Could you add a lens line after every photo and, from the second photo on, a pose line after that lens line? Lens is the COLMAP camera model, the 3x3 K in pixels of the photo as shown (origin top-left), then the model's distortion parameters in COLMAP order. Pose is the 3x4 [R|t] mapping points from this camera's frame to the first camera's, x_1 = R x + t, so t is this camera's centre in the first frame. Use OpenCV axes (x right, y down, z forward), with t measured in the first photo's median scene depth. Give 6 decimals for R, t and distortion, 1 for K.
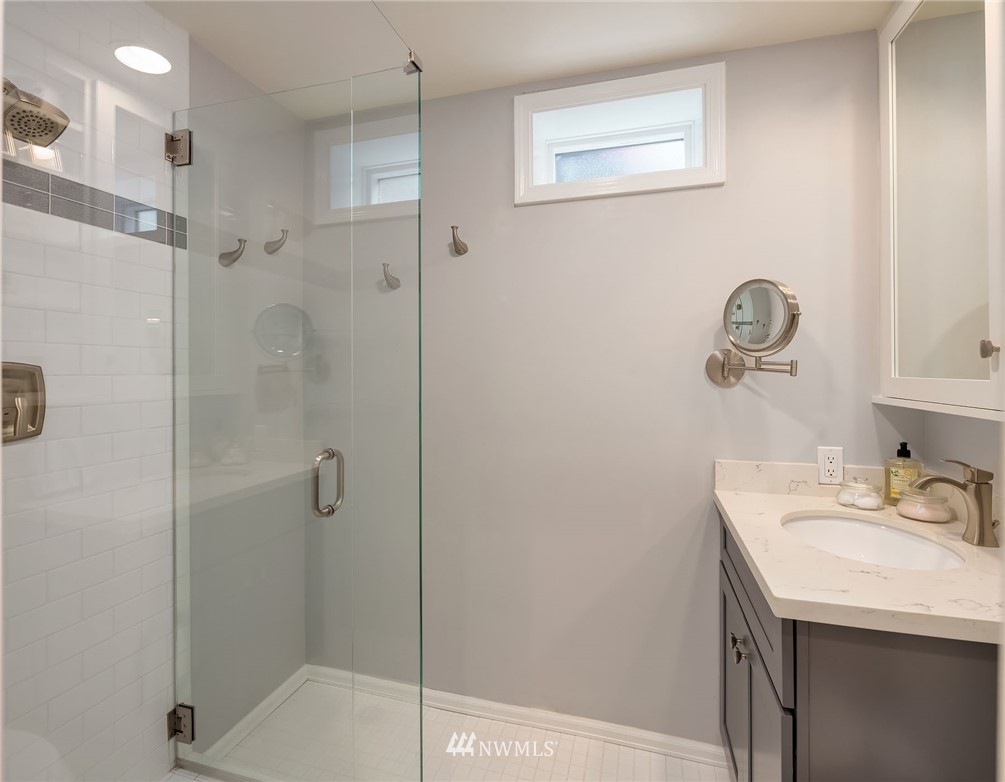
lens RADIAL K [[502.5, 0, 488.5], [0, 502.5, 368.4], [0, 0, 1]] dist [-0.002025, -0.005100]
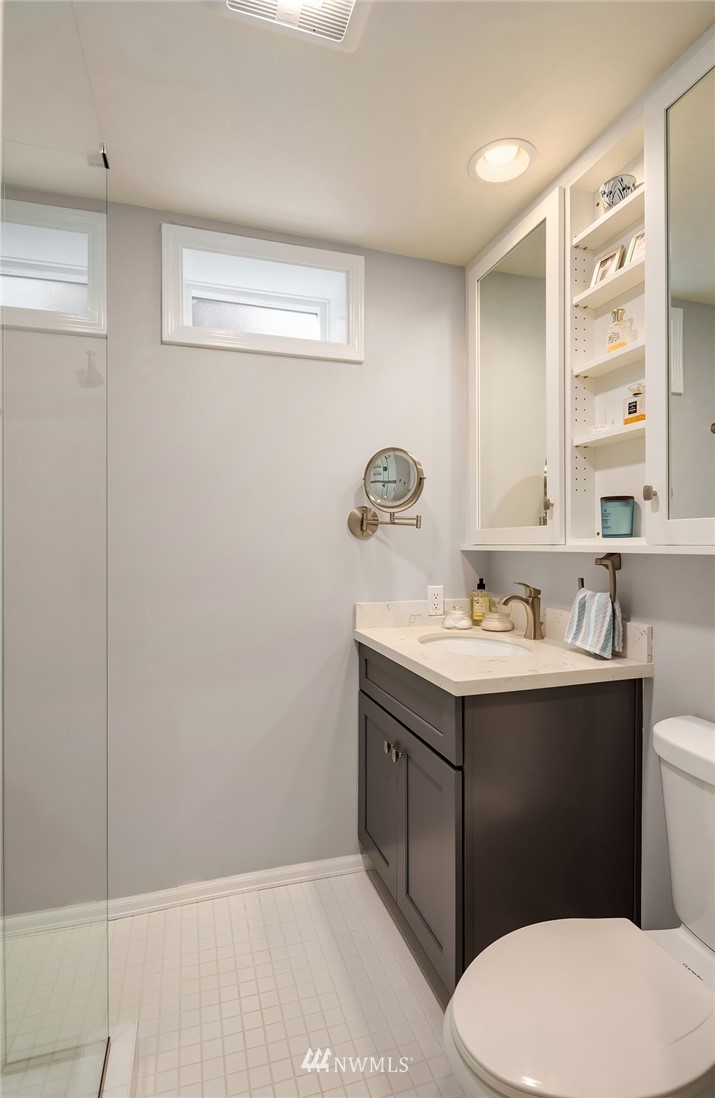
lens RADIAL K [[546.0, 0, 358.6], [0, 546.0, 546.5], [0, 0, 1]] dist [-0.007235, 0.000162]
pose [[0.821318, -0.000177, 0.570470, -0.276467], [-0.000293, 1.000000, 0.000733, 0.058454], [-0.570470, -0.000769, 0.821318, -0.023869]]
